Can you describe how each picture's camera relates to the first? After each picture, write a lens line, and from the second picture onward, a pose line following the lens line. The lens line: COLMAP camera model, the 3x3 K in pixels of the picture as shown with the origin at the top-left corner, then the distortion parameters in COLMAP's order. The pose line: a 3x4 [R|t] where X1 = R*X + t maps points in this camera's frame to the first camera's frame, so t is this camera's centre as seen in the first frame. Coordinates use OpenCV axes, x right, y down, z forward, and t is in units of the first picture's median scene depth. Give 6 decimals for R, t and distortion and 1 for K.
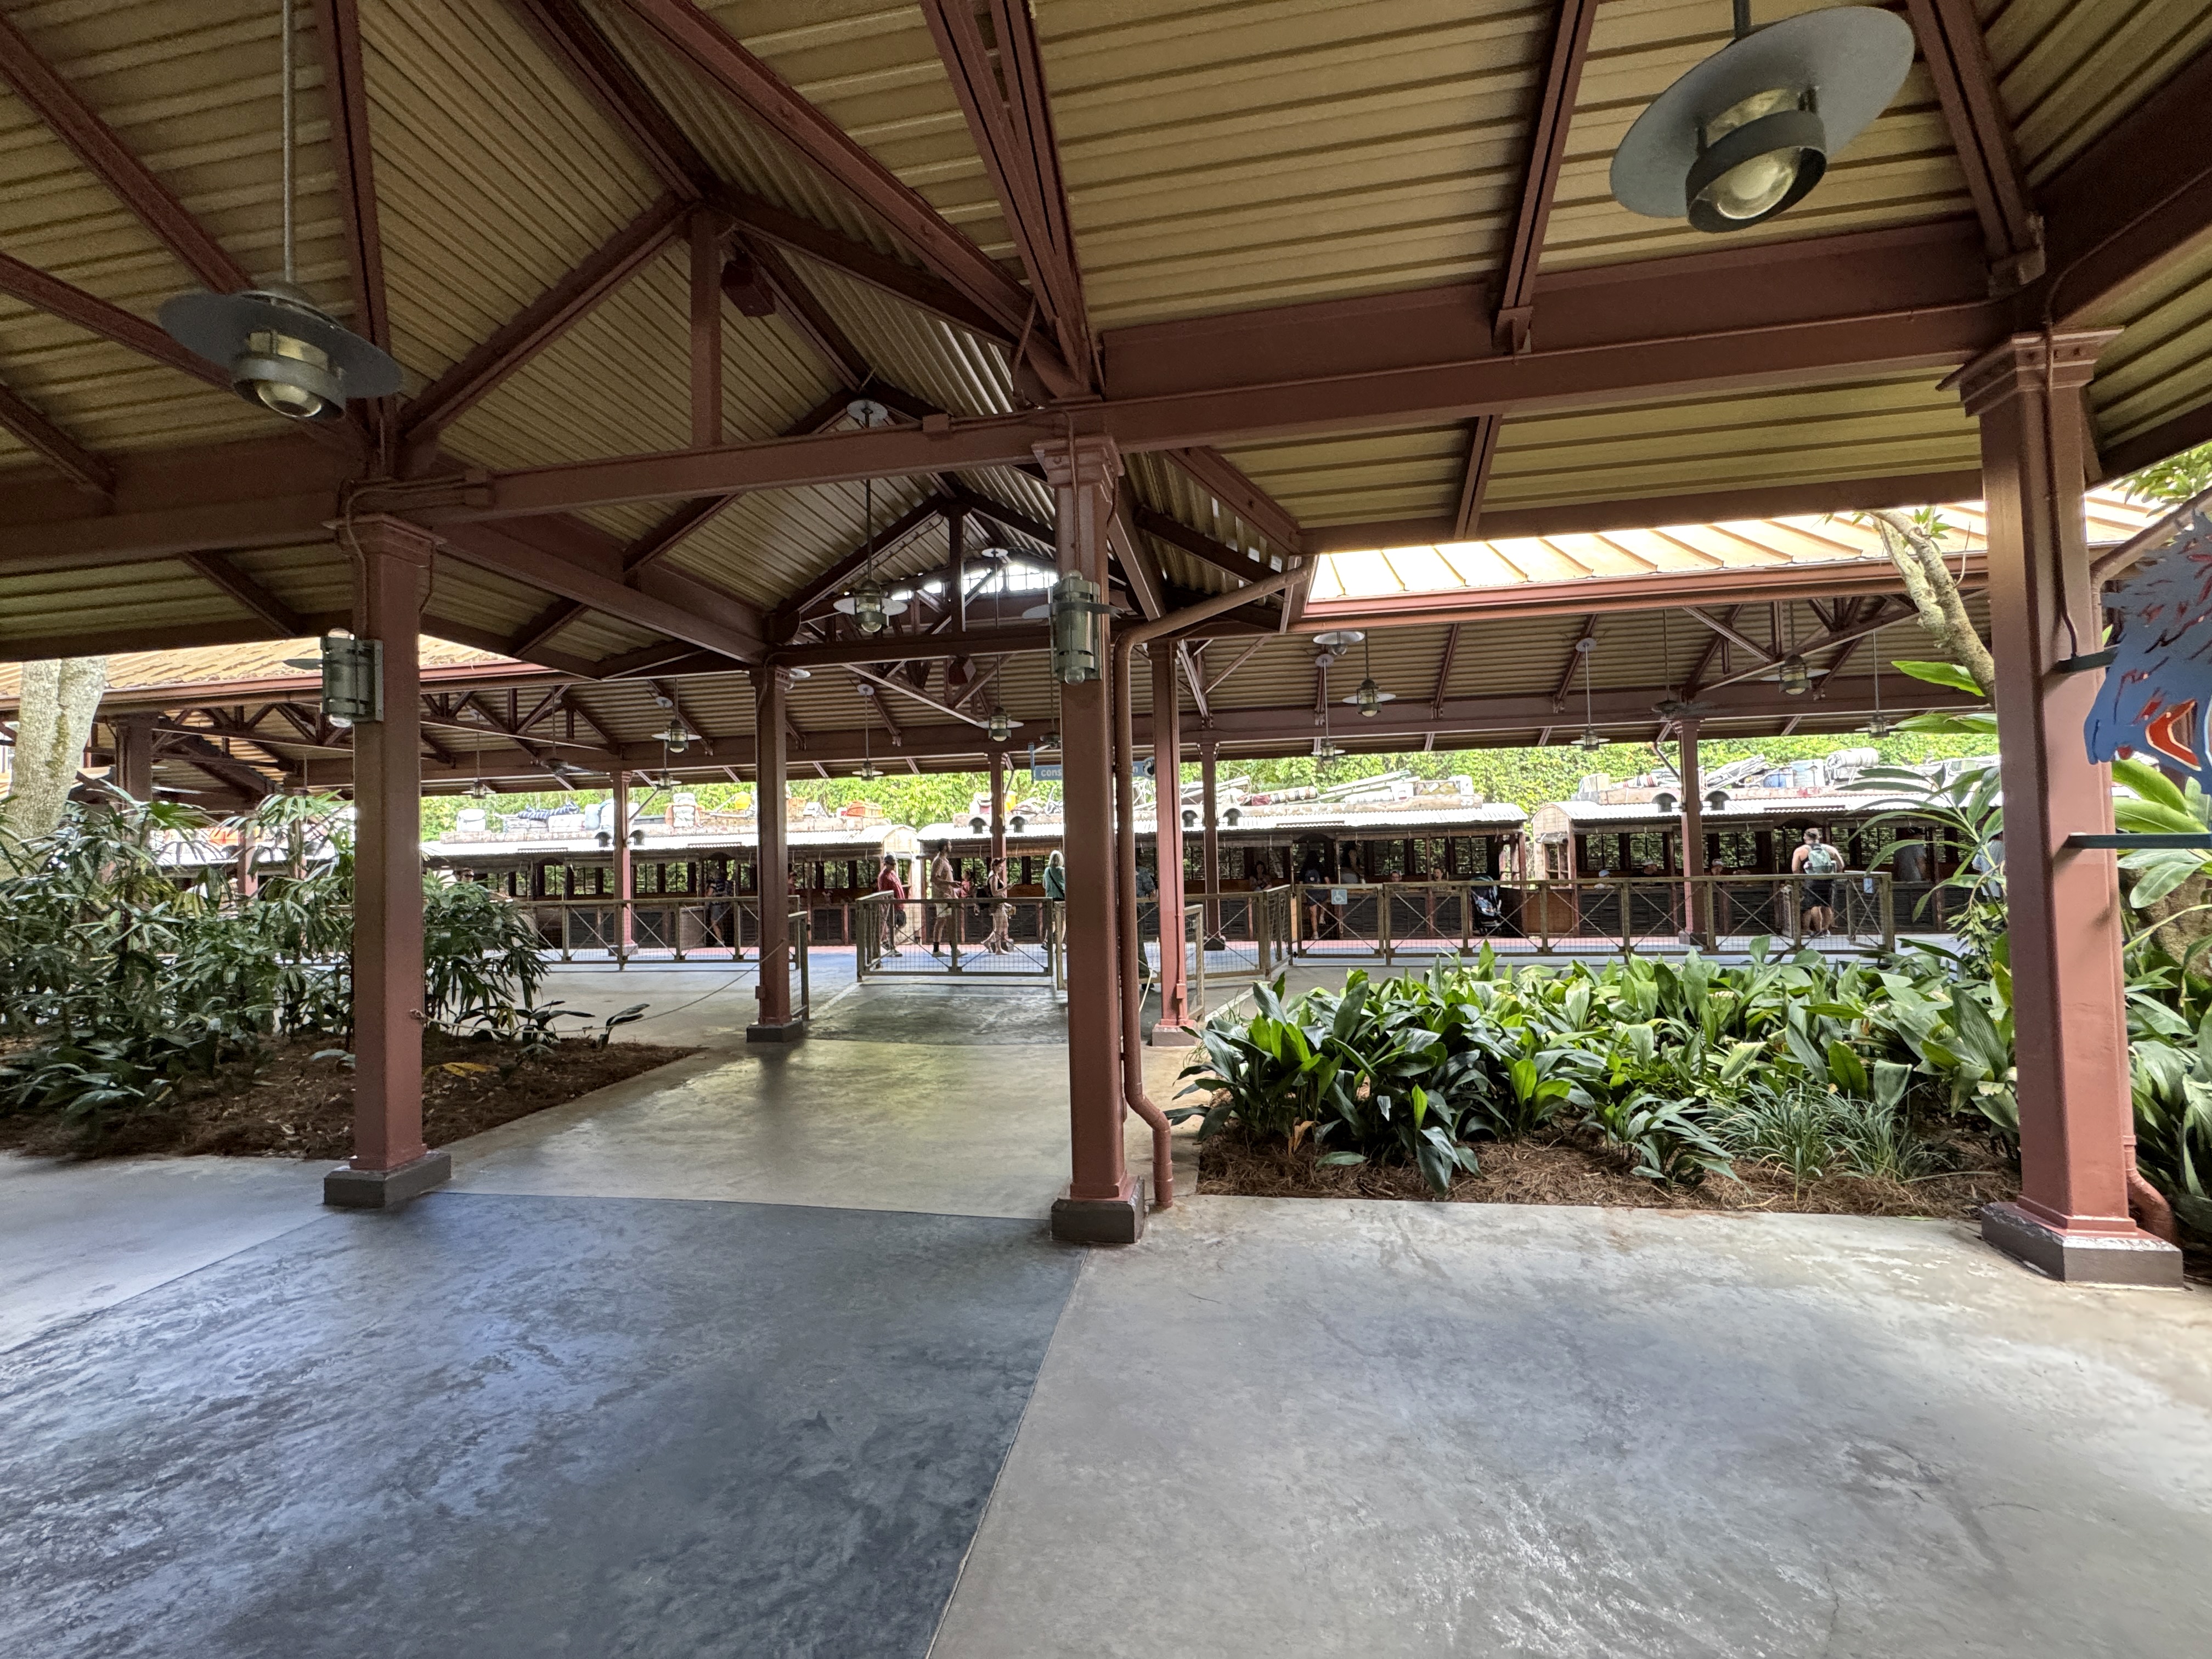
lens RADIAL K [[883.1, 0, 1106.0], [0, 883.1, 829.5], [0, 0, 1]] dist [-0.002923, 0.000304]
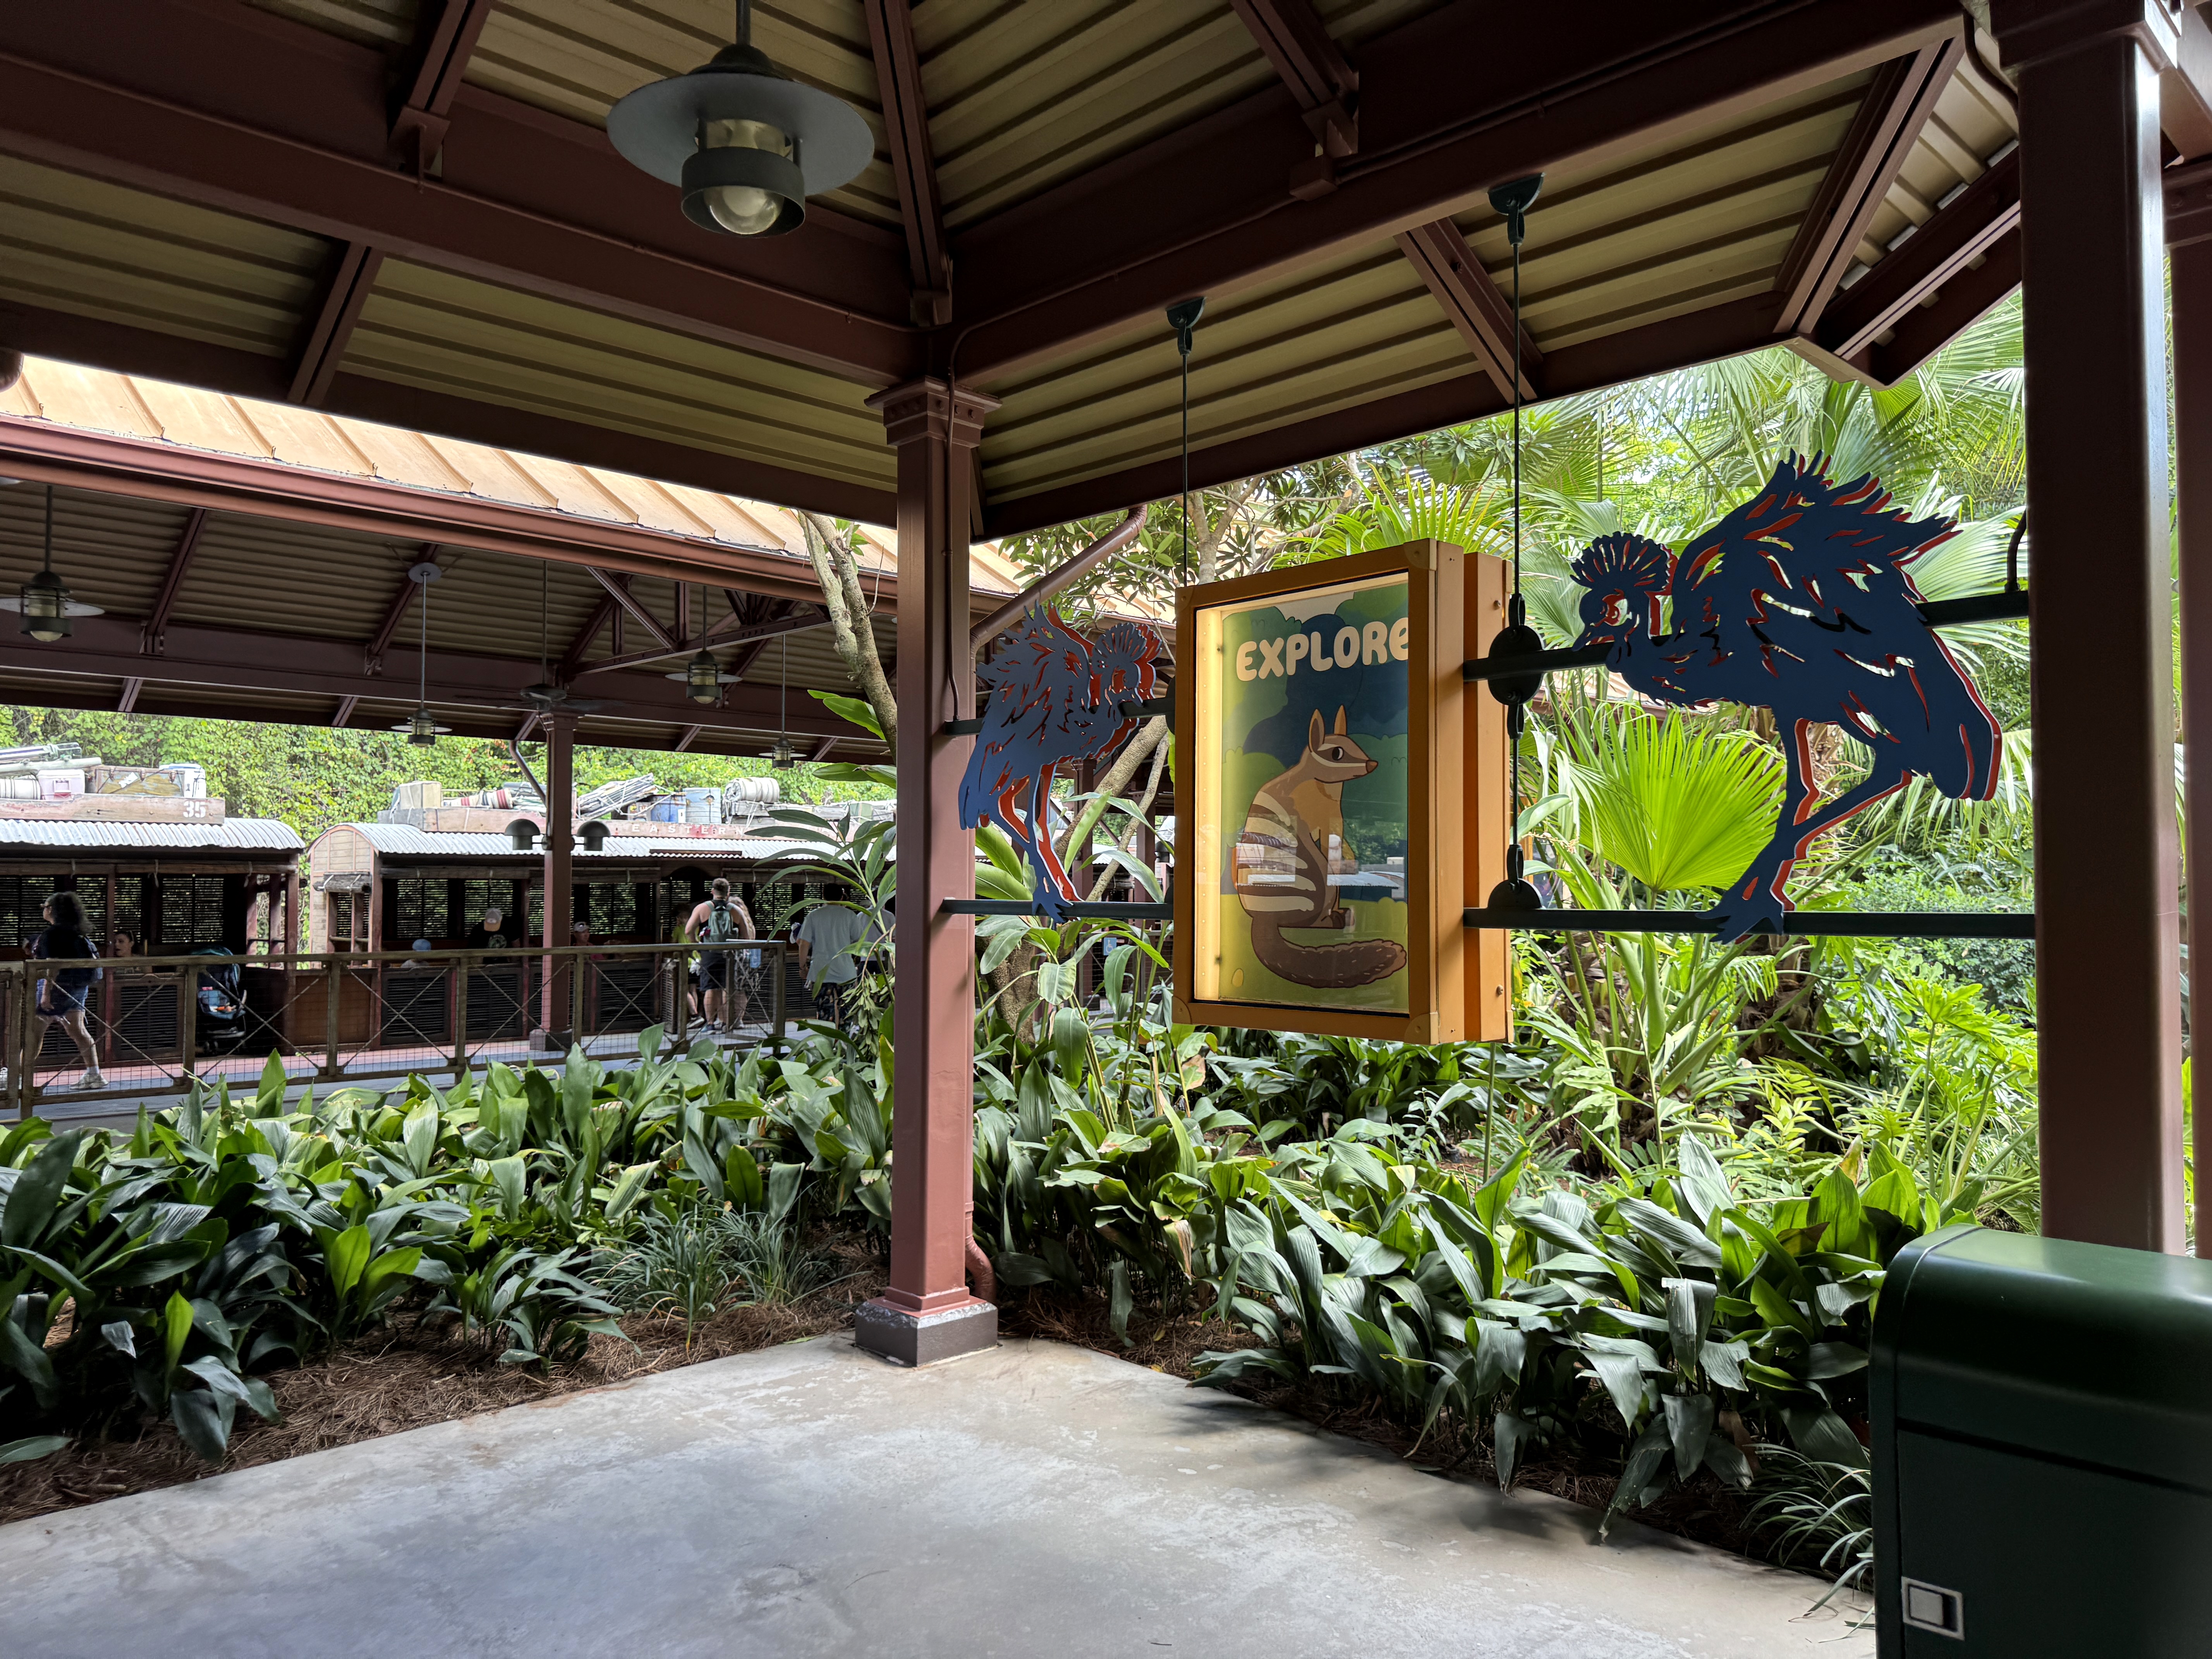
lens RADIAL K [[1547.9, 0, 1106.0], [0, 1547.9, 829.5], [0, 0, 1]] dist [0.170955, -0.268936]
pose [[0.594263, 0.060202, 0.802014, -0.148439], [-0.041740, 0.998159, -0.043998, -0.002365], [-0.803187, -0.007330, 0.595682, -0.136802]]
